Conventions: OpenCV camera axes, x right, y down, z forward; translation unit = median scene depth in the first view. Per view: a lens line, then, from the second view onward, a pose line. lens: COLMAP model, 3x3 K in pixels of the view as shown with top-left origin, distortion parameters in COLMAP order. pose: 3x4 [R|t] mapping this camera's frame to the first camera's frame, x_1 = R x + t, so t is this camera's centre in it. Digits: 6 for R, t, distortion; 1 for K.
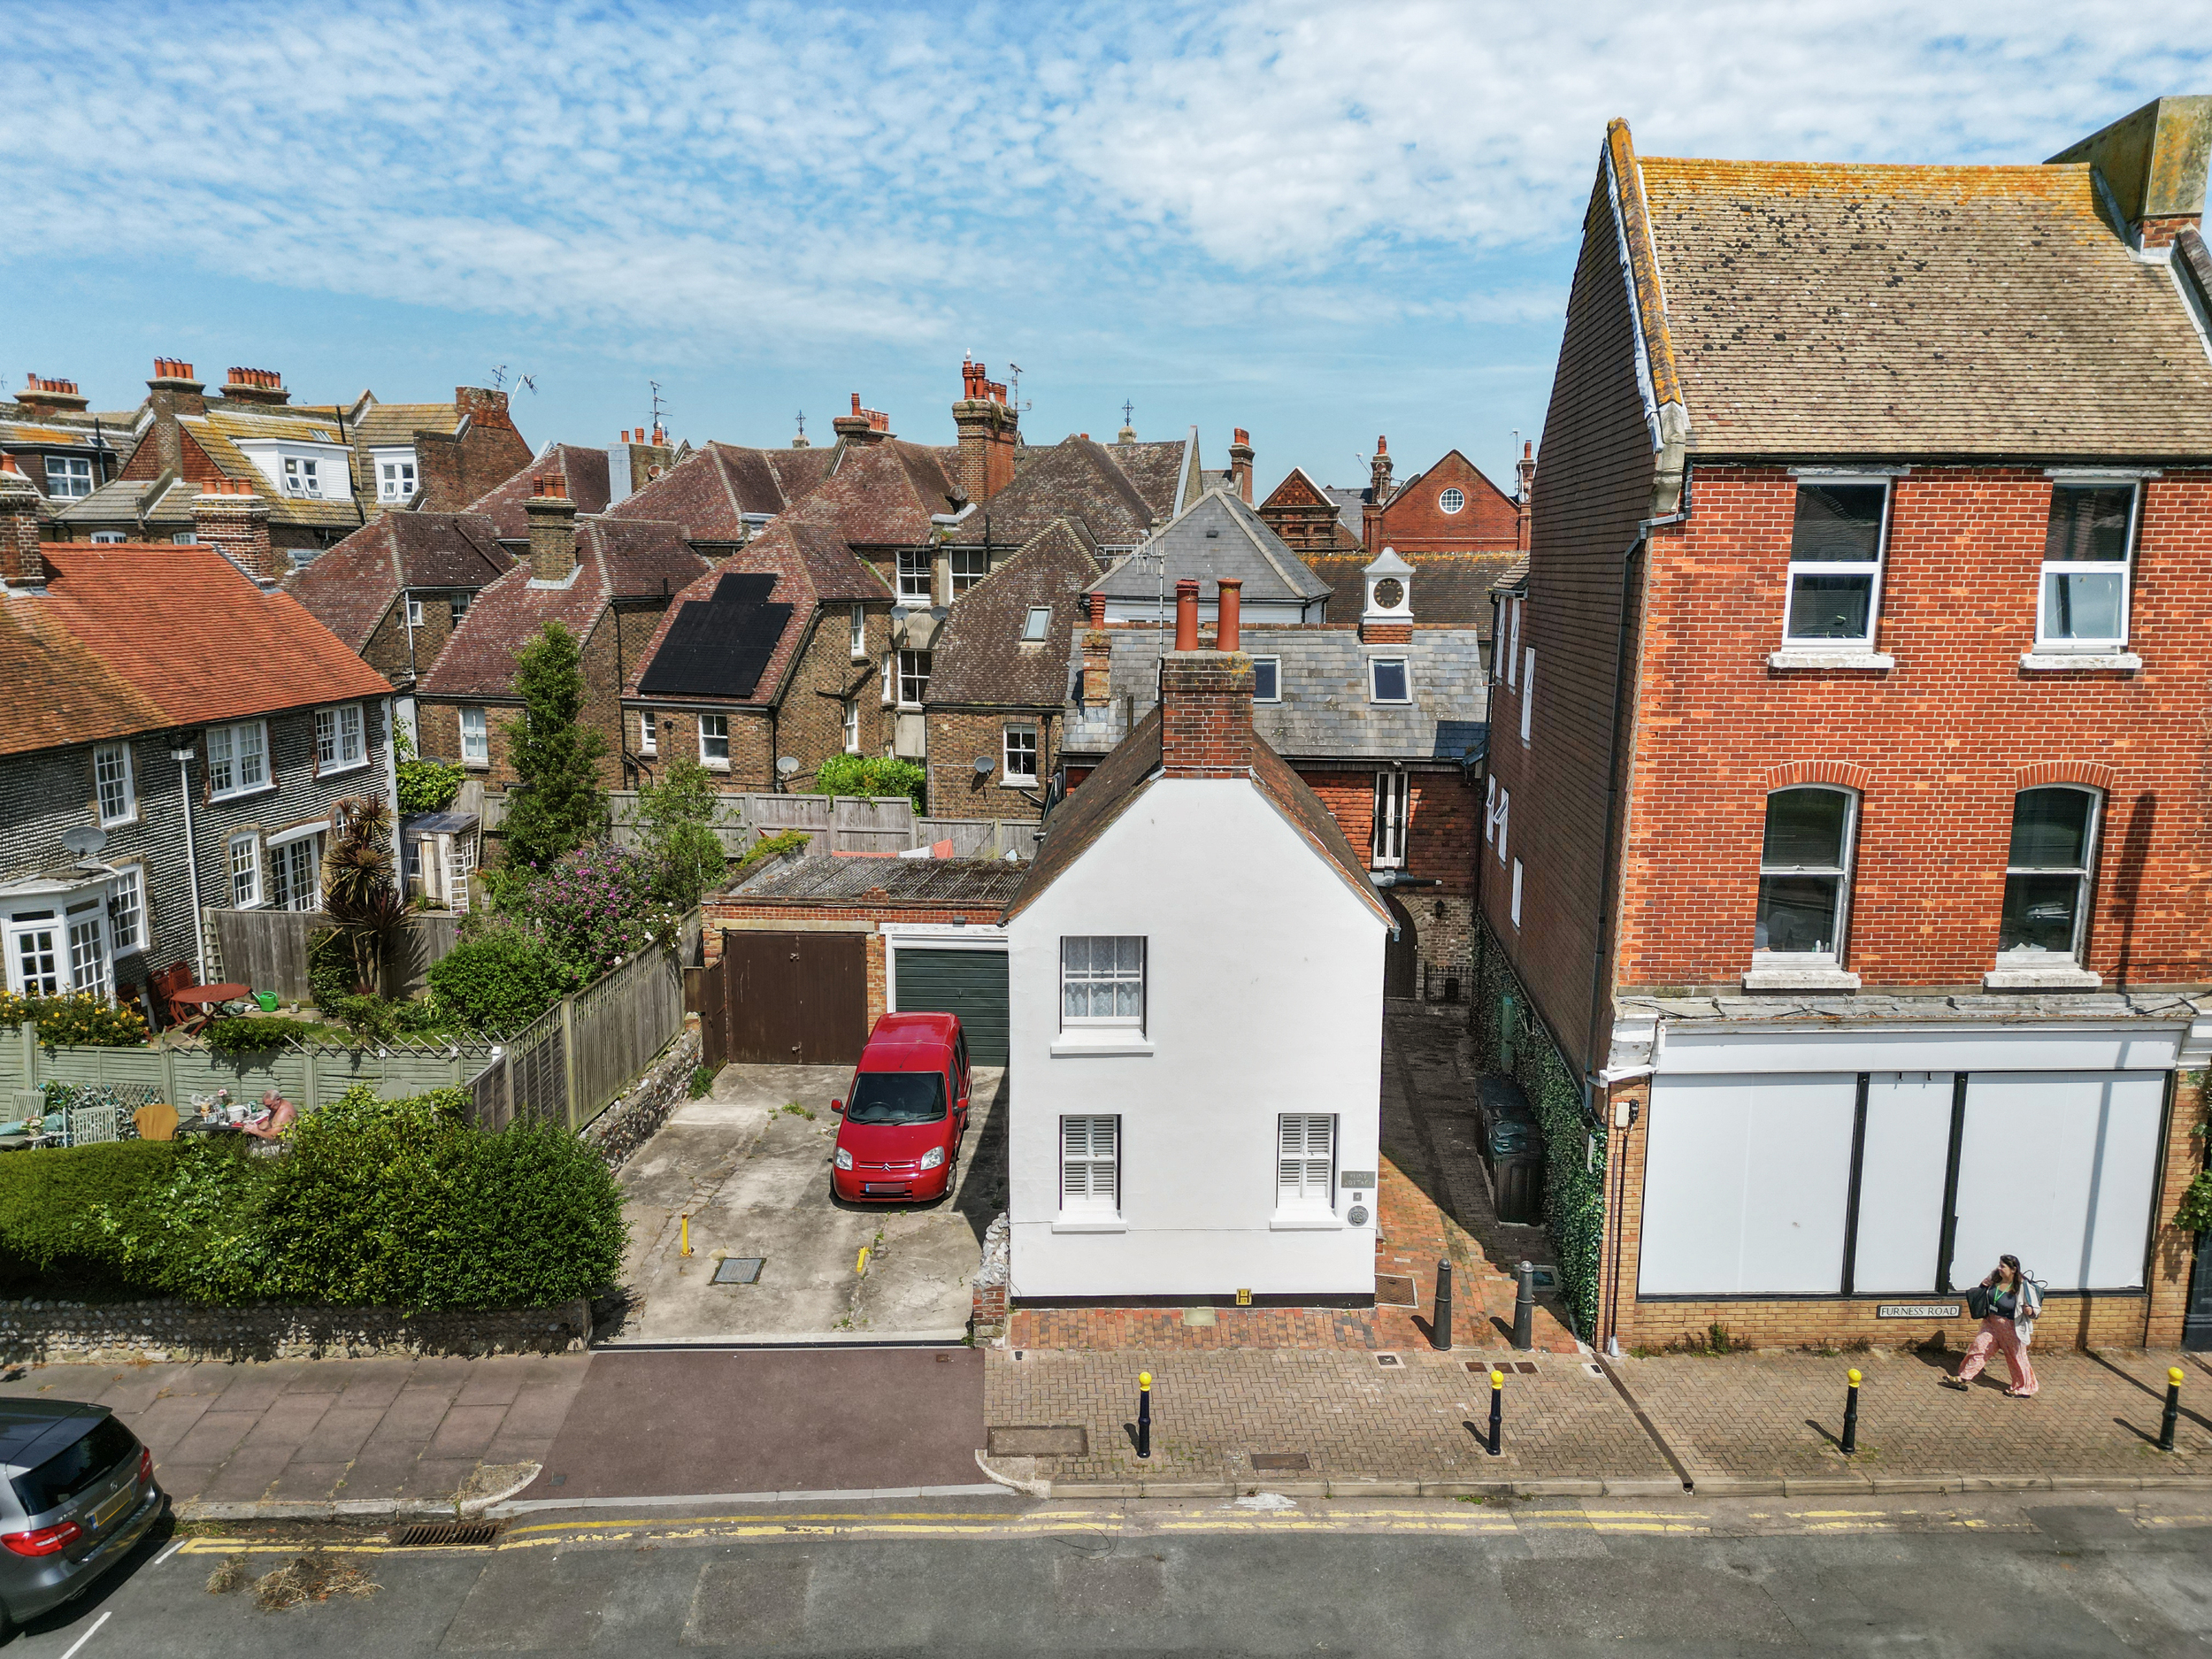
lens RADIAL K [[1451.9, 0, 1170.5], [0, 1451.9, 777.9], [0, 0, 1]] dist [0.056377, -0.042286]
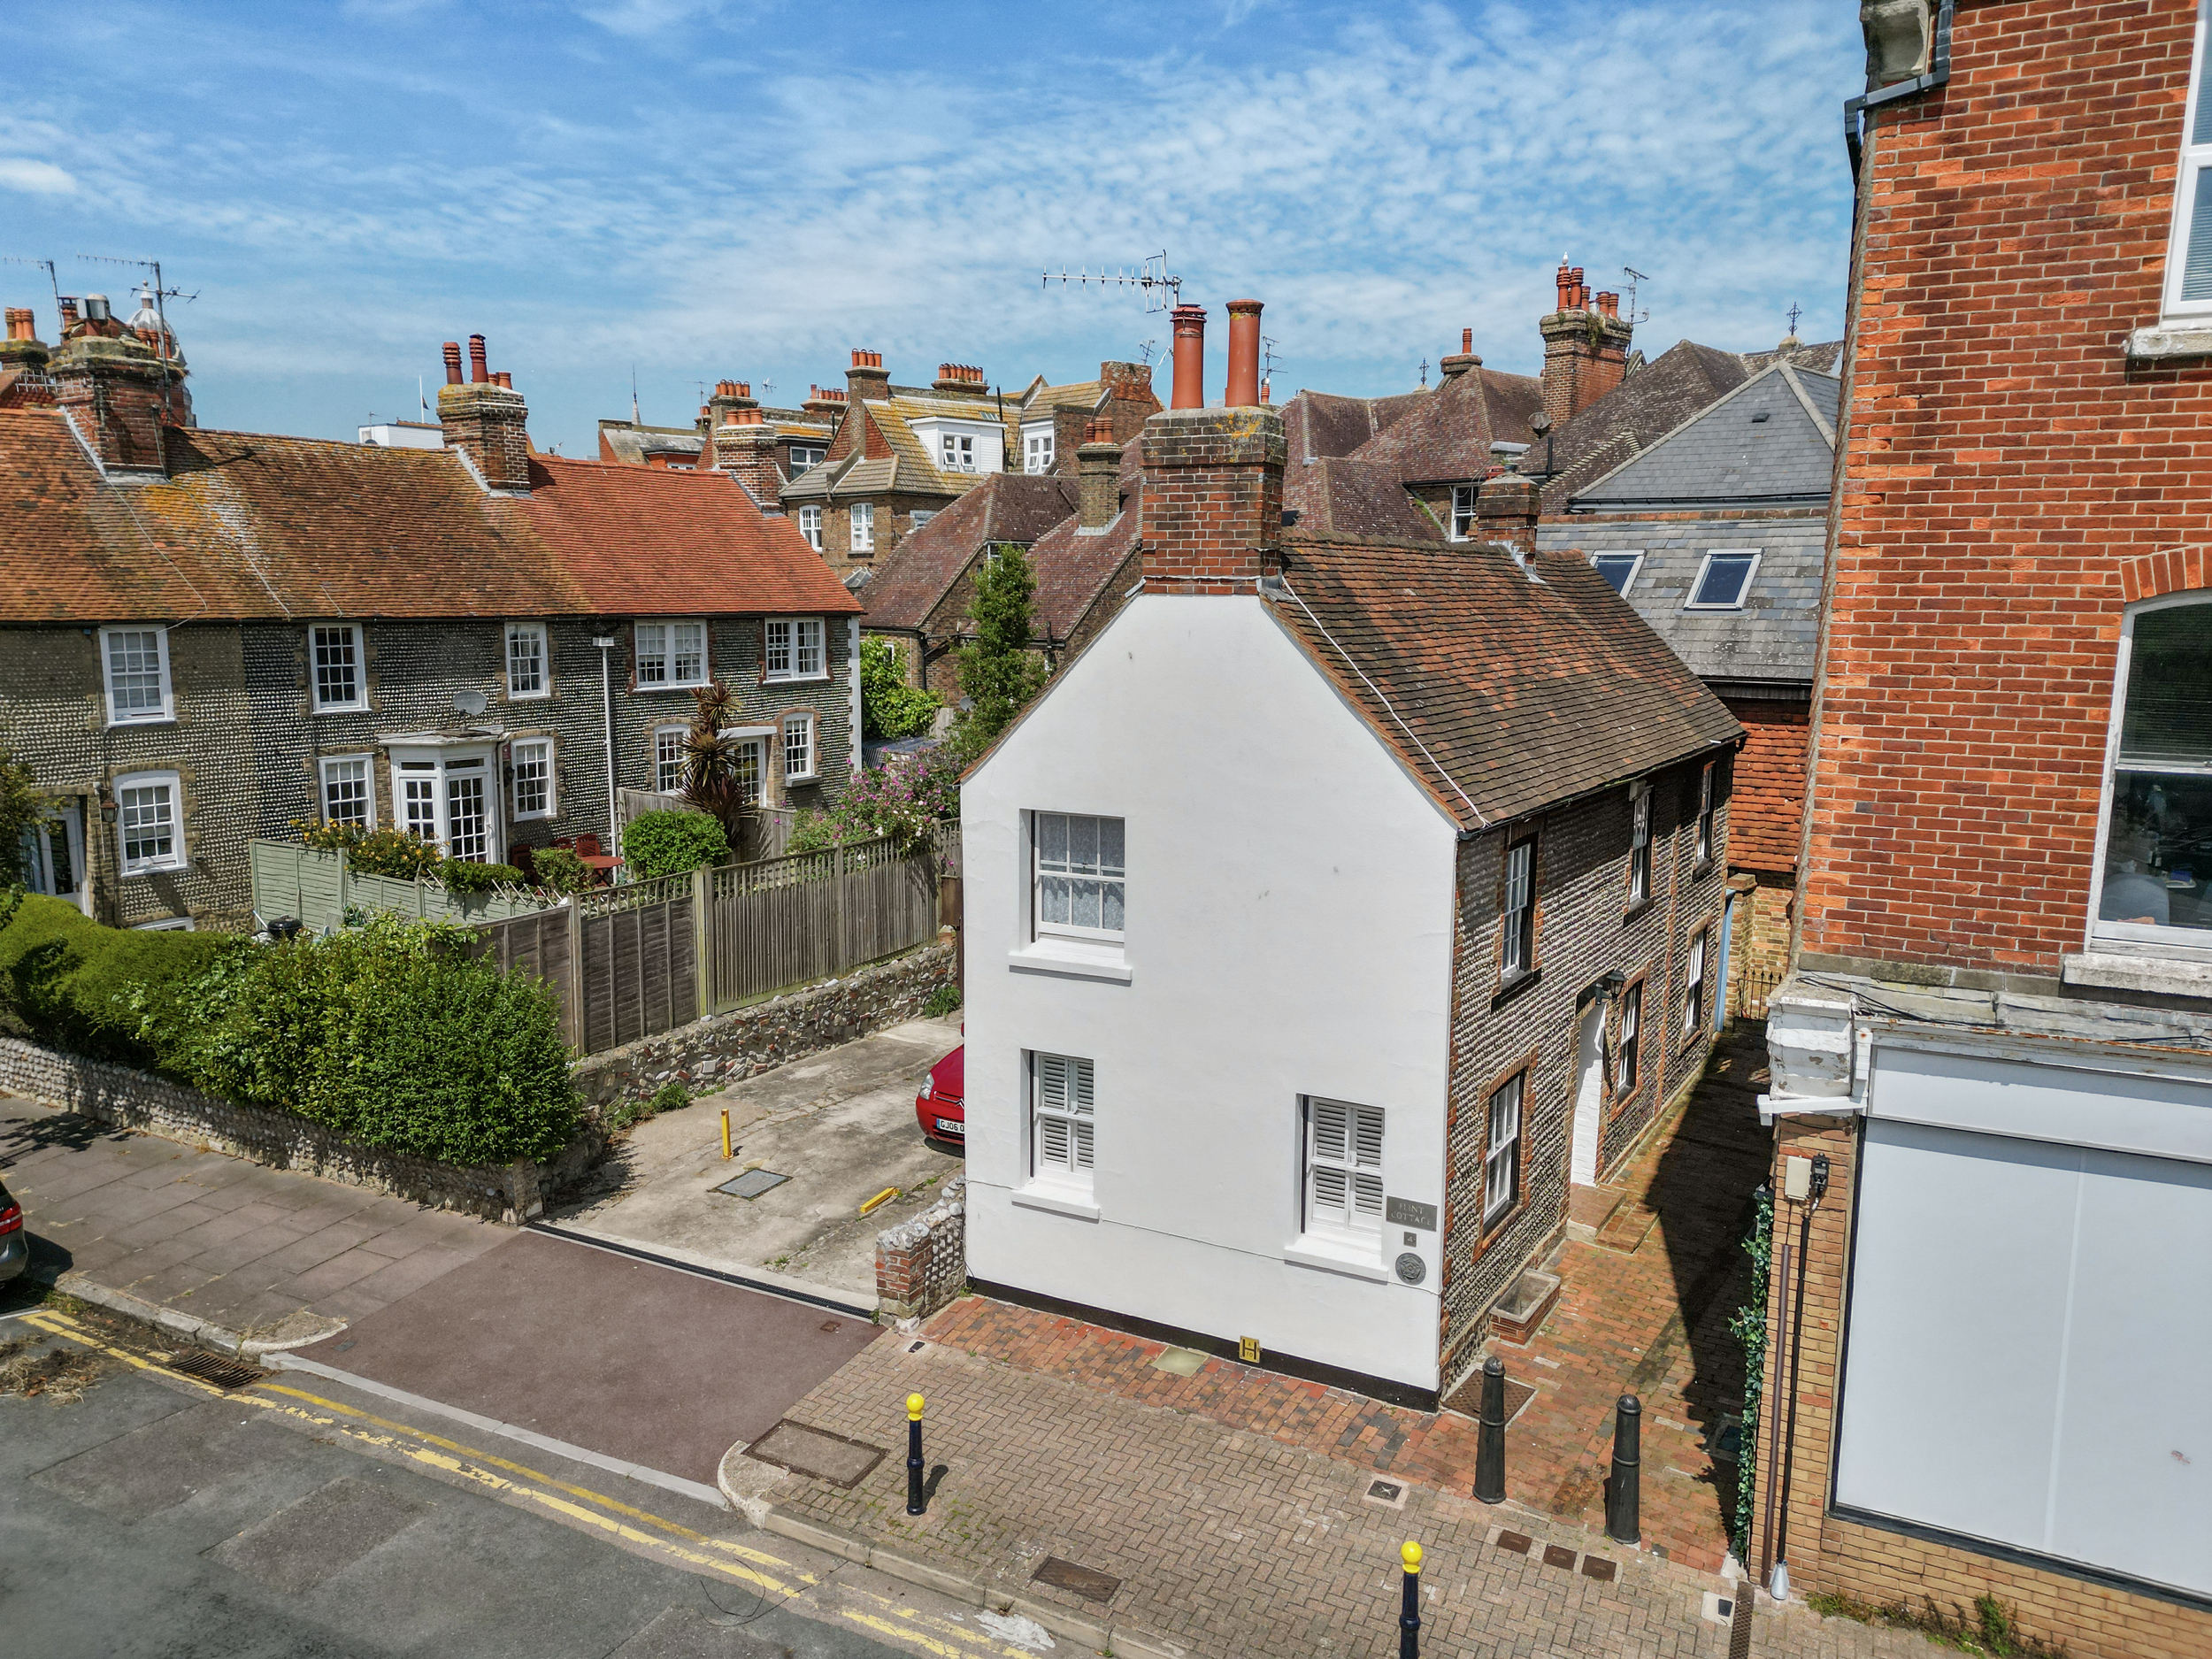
lens RADIAL K [[1537.8, 0, 1095.7], [0, 1537.8, 773.0], [0, 0, 1]] dist [0.069480, -0.060623]
pose [[0.874370, 0.058192, -0.481759, 0.329128], [-0.060872, 0.998095, 0.010082, 0.077841], [0.481427, 0.020510, 0.876246, 0.311516]]
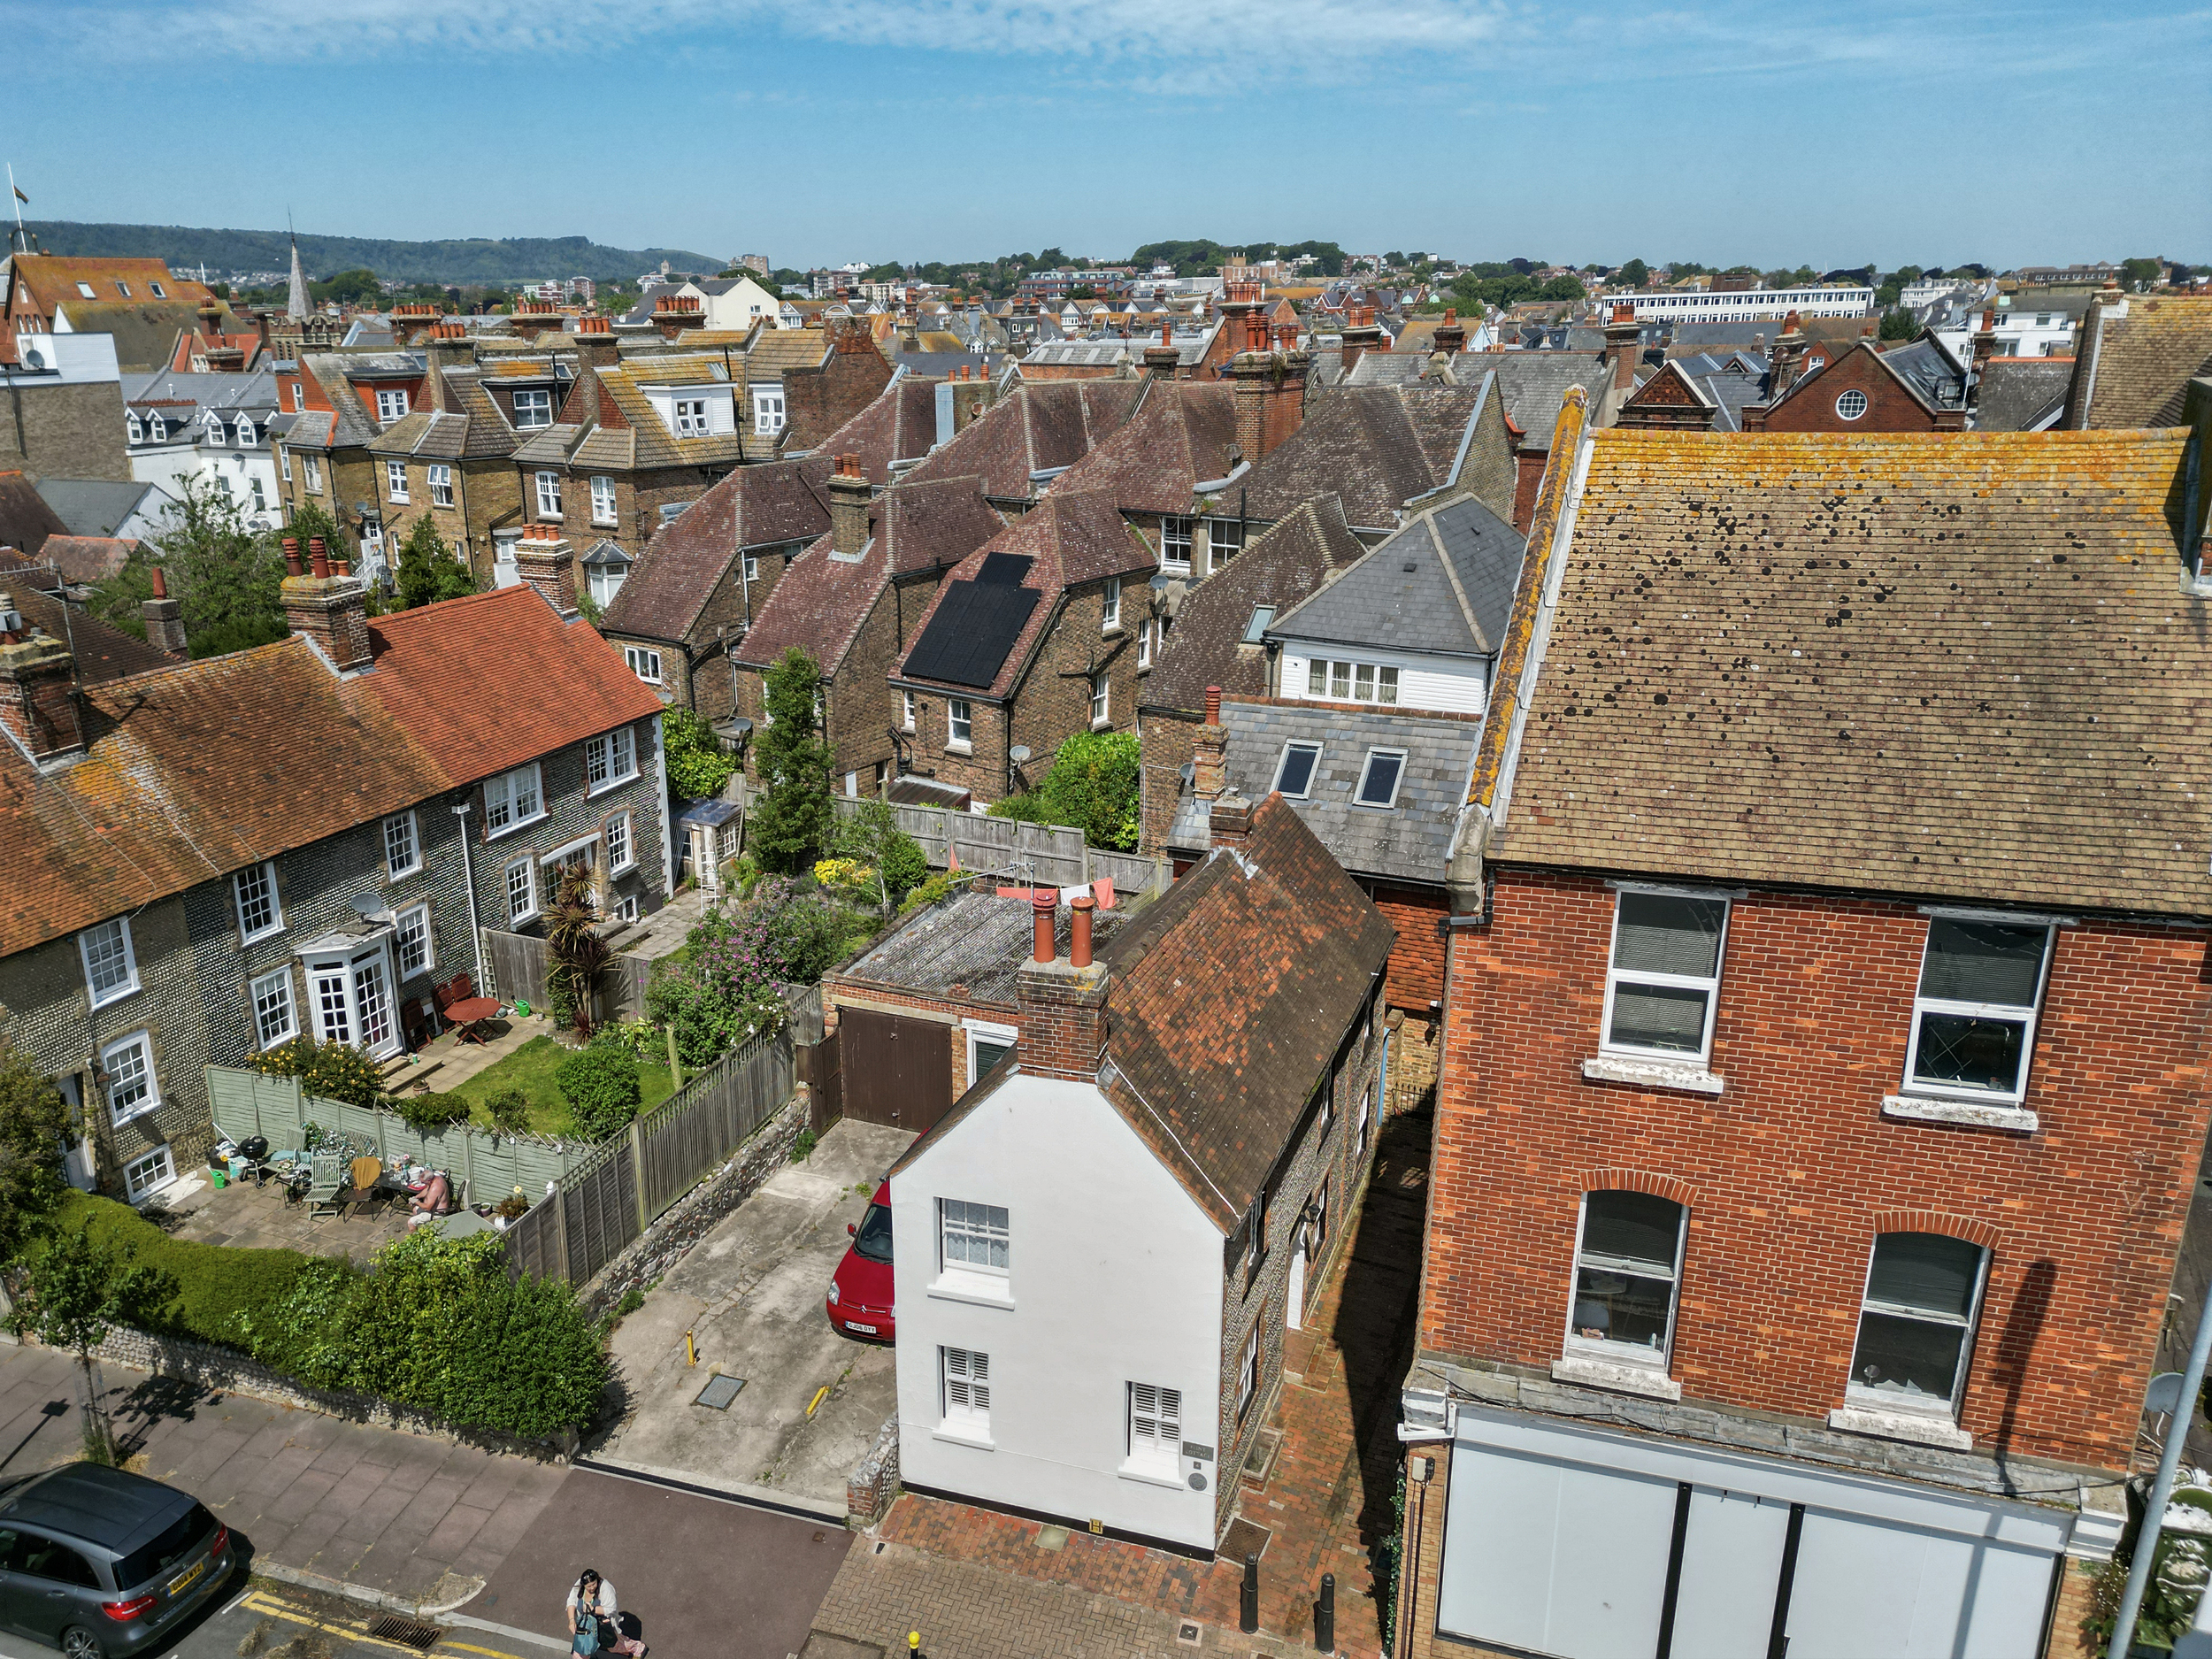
lens RADIAL K [[1465.8, 0, 1062.3], [0, 1465.8, 802.1], [0, 0, 1]] dist [0.056507, -0.041005]
pose [[0.944000, 0.072115, -0.321968, 0.347679], [-0.034136, 0.991932, 0.122088, -0.321313], [0.328174, -0.104261, 0.938846, 0.003391]]
